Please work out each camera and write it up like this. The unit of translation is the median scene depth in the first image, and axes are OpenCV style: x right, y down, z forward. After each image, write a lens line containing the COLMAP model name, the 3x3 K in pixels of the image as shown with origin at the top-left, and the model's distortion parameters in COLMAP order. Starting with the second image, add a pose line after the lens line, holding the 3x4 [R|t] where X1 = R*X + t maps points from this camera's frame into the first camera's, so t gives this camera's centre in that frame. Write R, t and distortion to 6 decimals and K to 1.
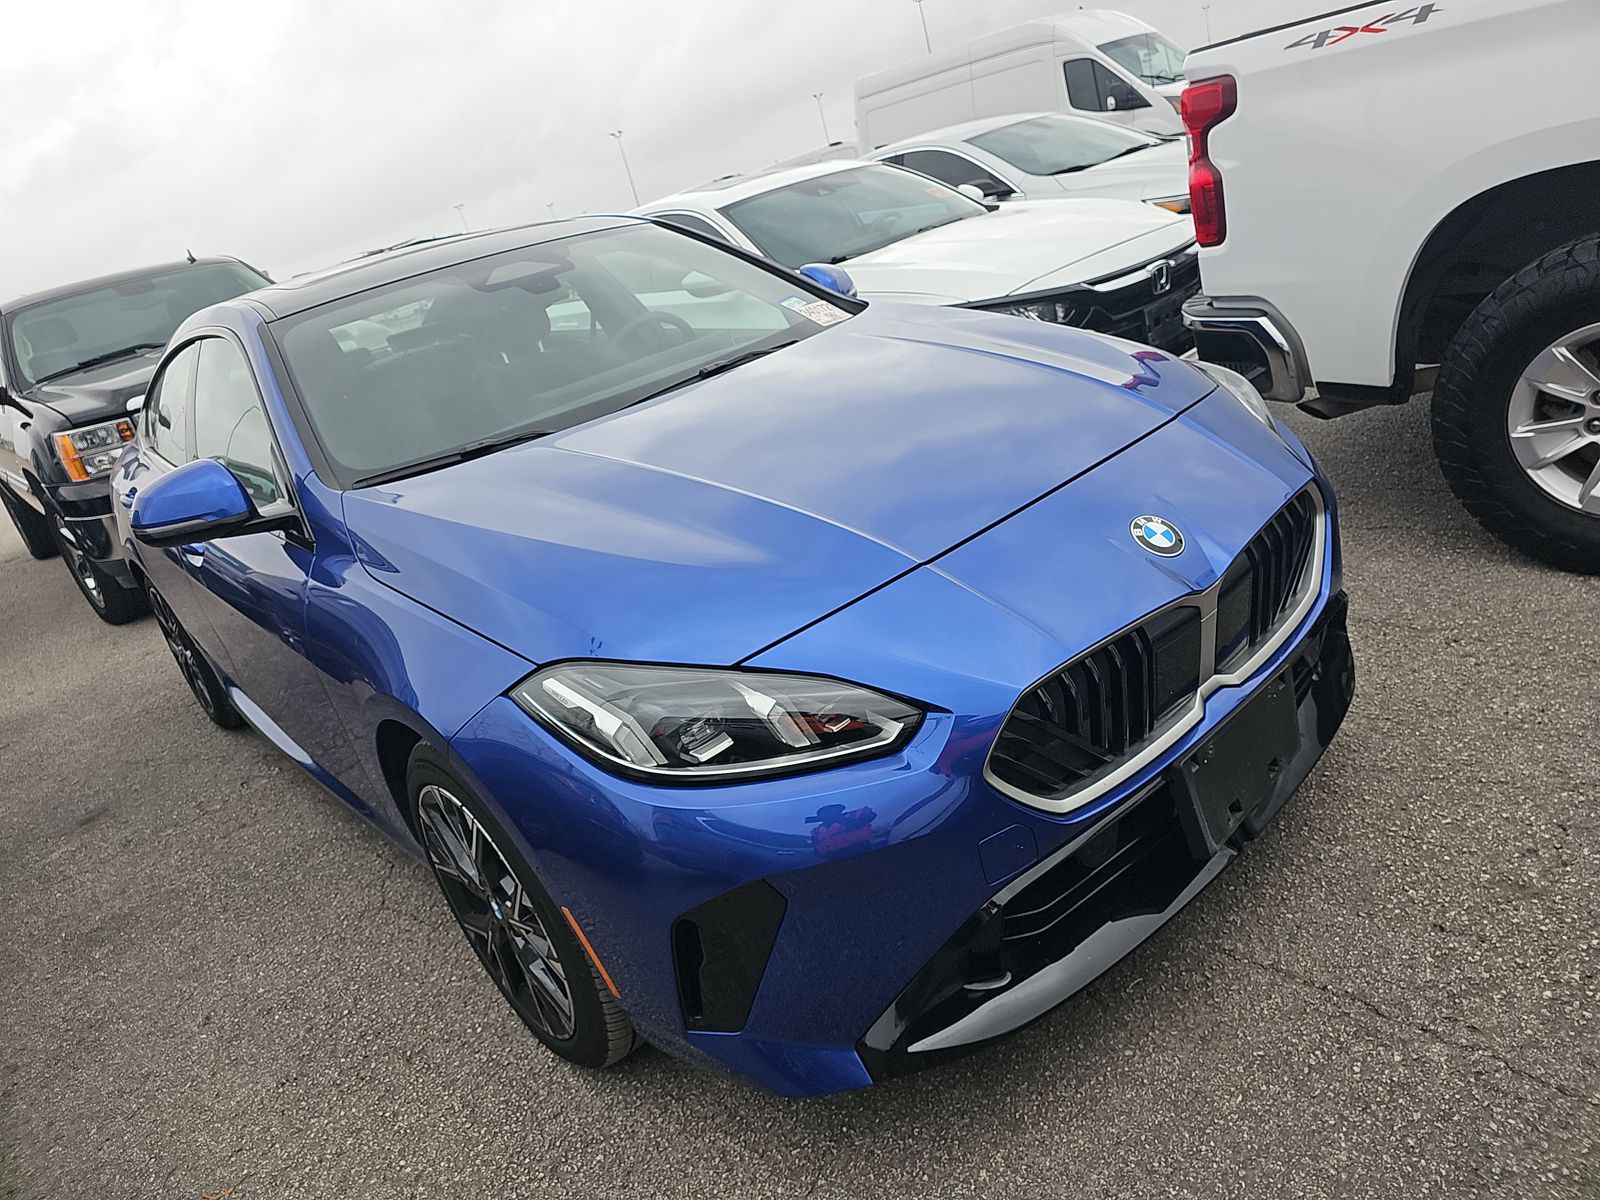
lens RADIAL K [[1088.8, 0, 809.8], [0, 1088.8, 598.3], [0, 0, 1]] dist [0.024649, -0.039688]
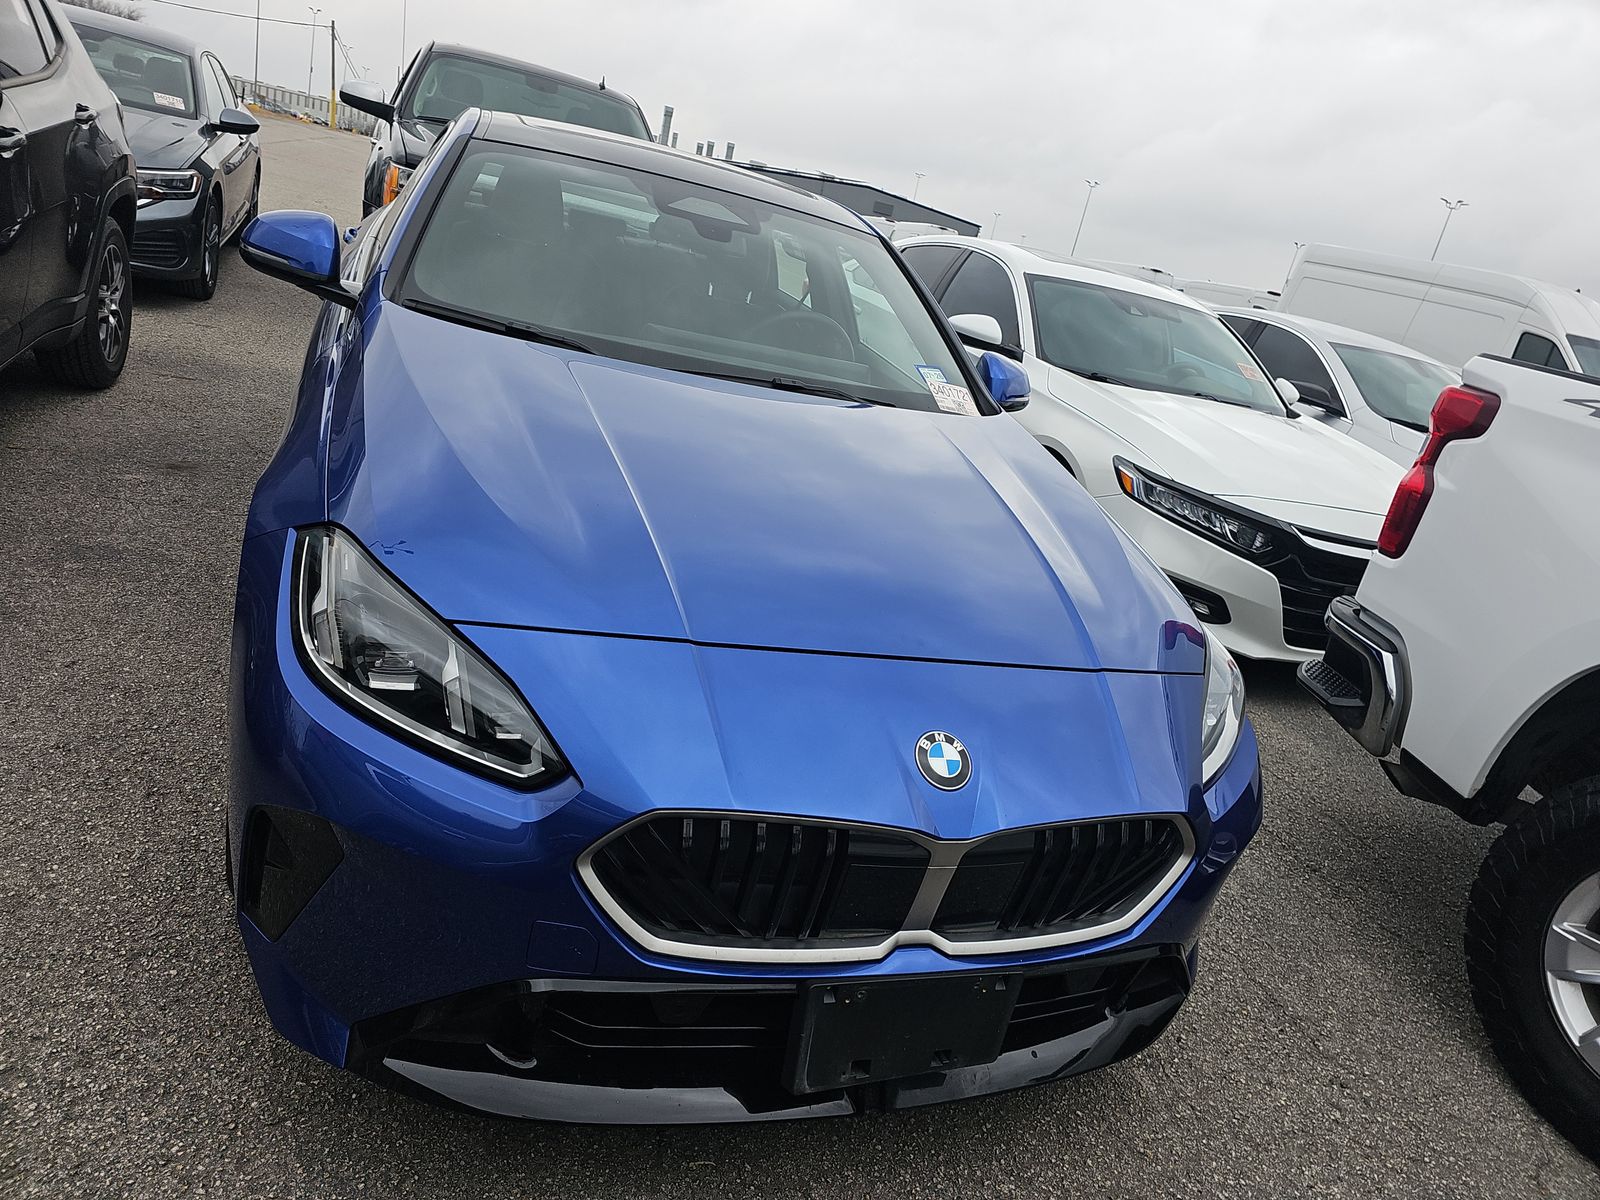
lens RADIAL K [[1088.8, 0, 804.8], [0, 1088.8, 609.1], [0, 0, 1]] dist [0.024649, -0.039688]
pose [[0.825724, 0.532265, -0.186747, 0.225404], [-0.534385, 0.844141, 0.043118, -0.096805], [0.180591, 0.064191, 0.981461, 0.066590]]
